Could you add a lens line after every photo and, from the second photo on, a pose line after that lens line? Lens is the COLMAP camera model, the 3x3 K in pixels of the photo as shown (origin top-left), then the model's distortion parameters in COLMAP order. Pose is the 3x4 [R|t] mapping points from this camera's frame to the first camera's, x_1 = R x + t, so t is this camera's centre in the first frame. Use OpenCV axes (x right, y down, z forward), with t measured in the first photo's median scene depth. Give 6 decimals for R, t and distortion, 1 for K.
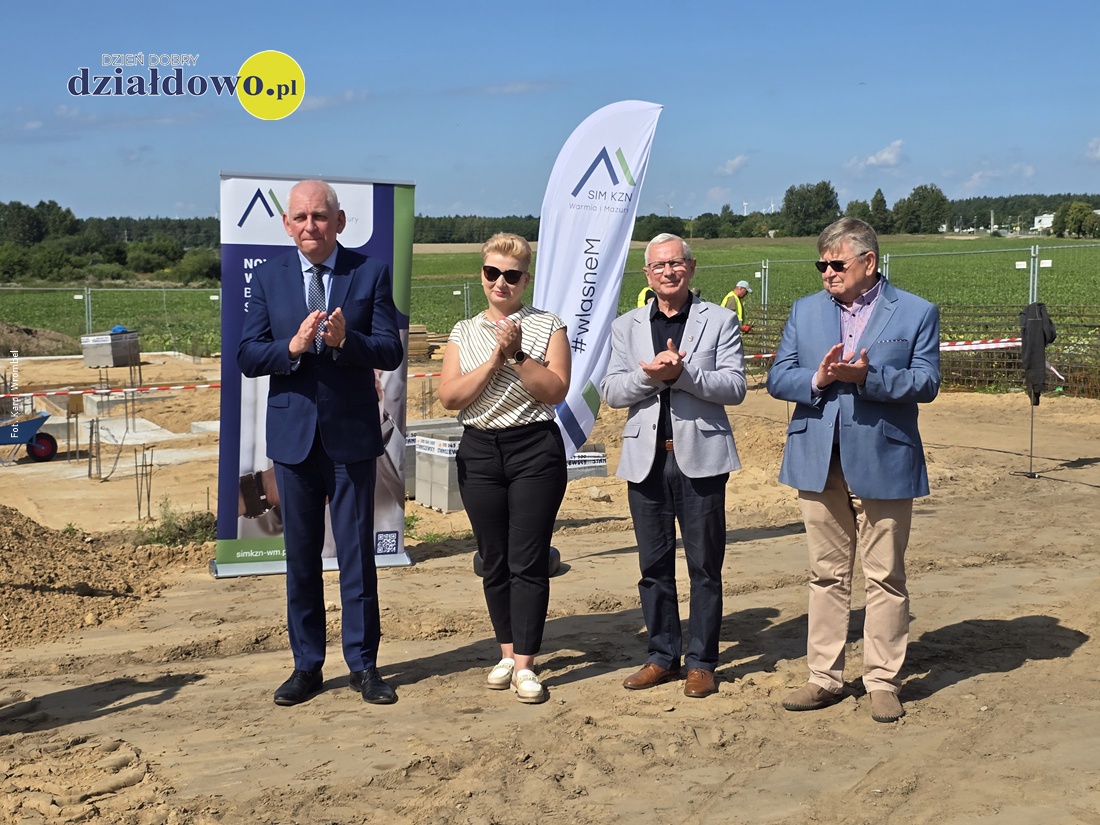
lens RADIAL K [[1626.8, 0, 574.7], [0, 1626.8, 410.3], [0, 0, 1]] dist [0.025218, -0.067433]
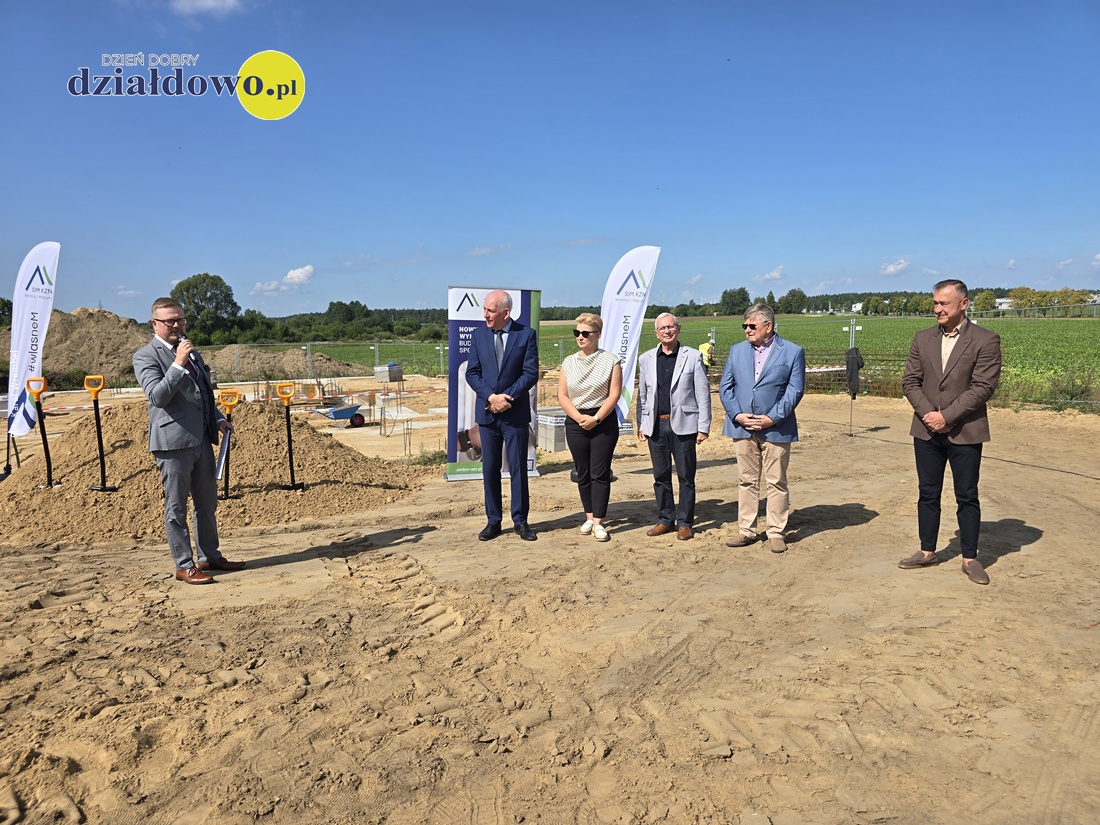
lens RADIAL K [[821.7, 0, 550.0], [0, 821.7, 412.5], [0, 0, 1]] dist [0.005820, -0.002386]
pose [[0.997062, 0.000828, -0.076597, -0.009229], [-0.000127, 0.999958, 0.009154, 0.005466], [0.076602, -0.009117, 0.997020, -0.026699]]
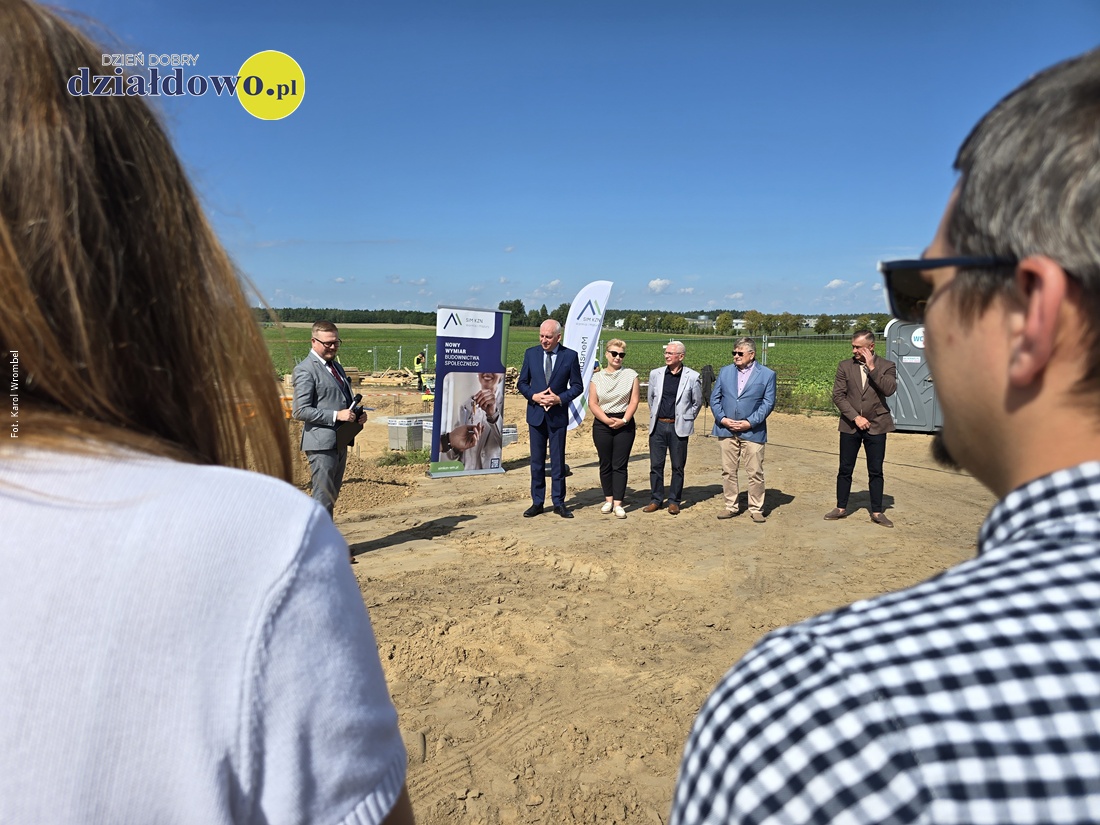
lens RADIAL K [[821.7, 0, 550.0], [0, 821.7, 412.5], [0, 0, 1]] dist [0.005820, -0.002386]
pose [[0.974605, 0.004261, 0.223889, -0.318533], [-0.004547, 0.999989, 0.000761, 0.006553], [-0.223883, -0.001759, 0.974614, -0.190743]]
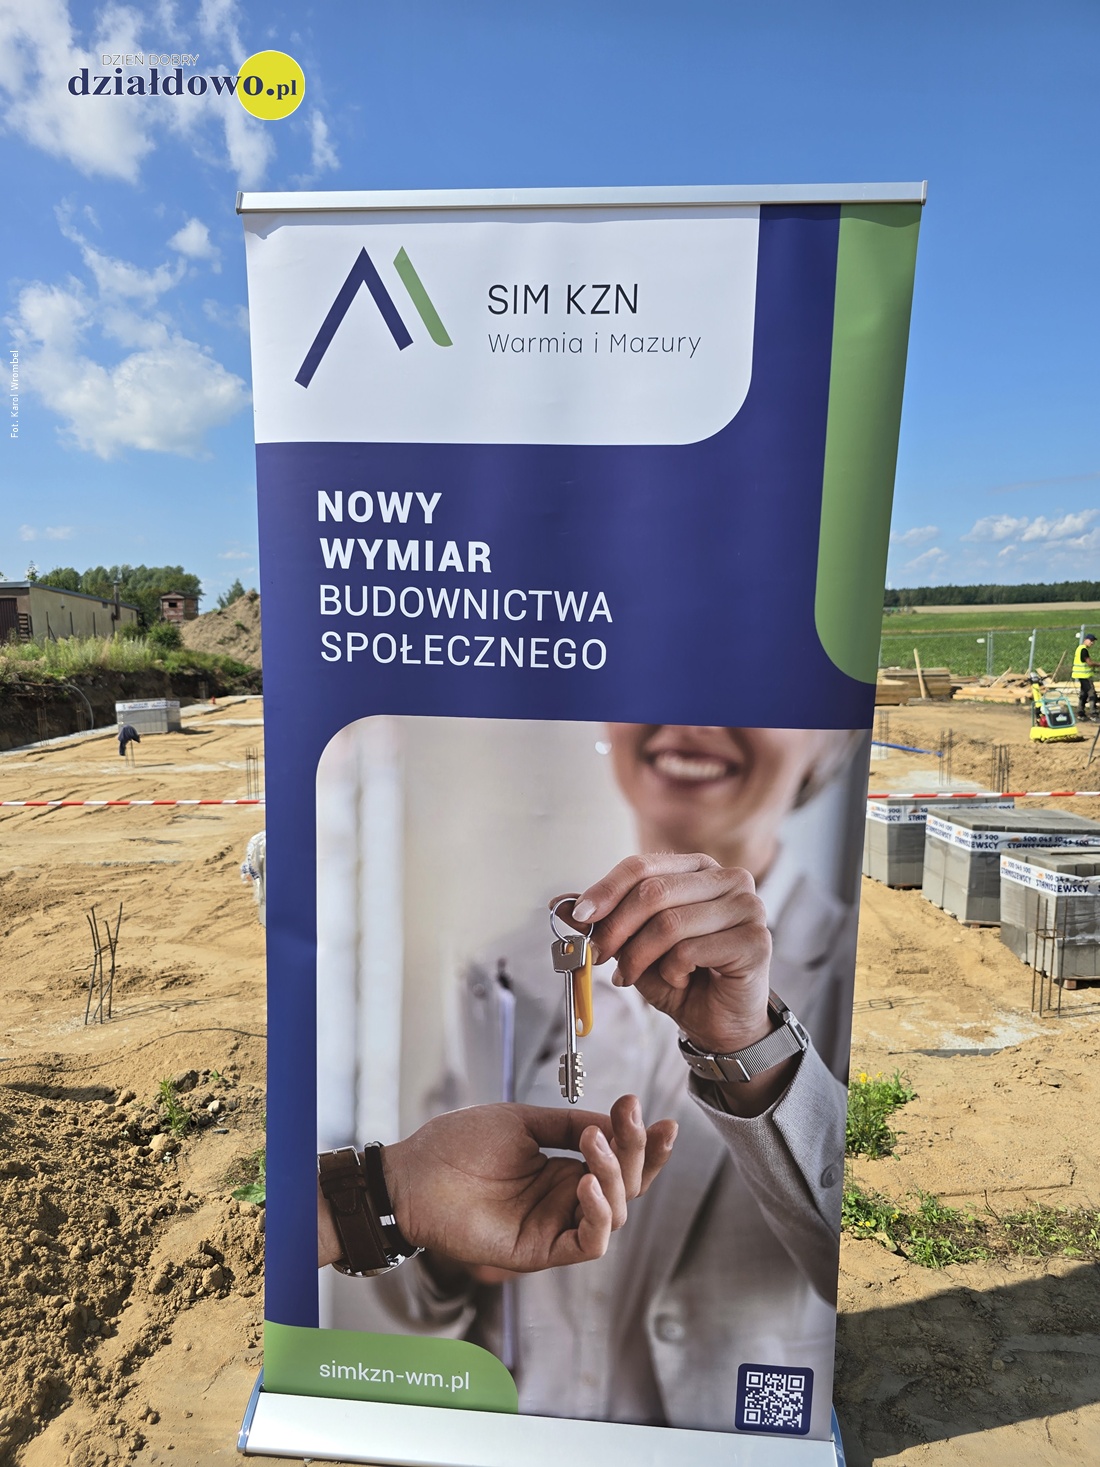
lens RADIAL K [[990.1, 0, 550.0], [0, 990.1, 733.5], [0, 0, 1]] dist [0.027775, -0.000286]
pose [[0.890013, 0.047806, -0.453421, -0.075069], [-0.039353, 0.998831, 0.028066, -0.053513], [0.454233, -0.007136, 0.890854, 0.843942]]
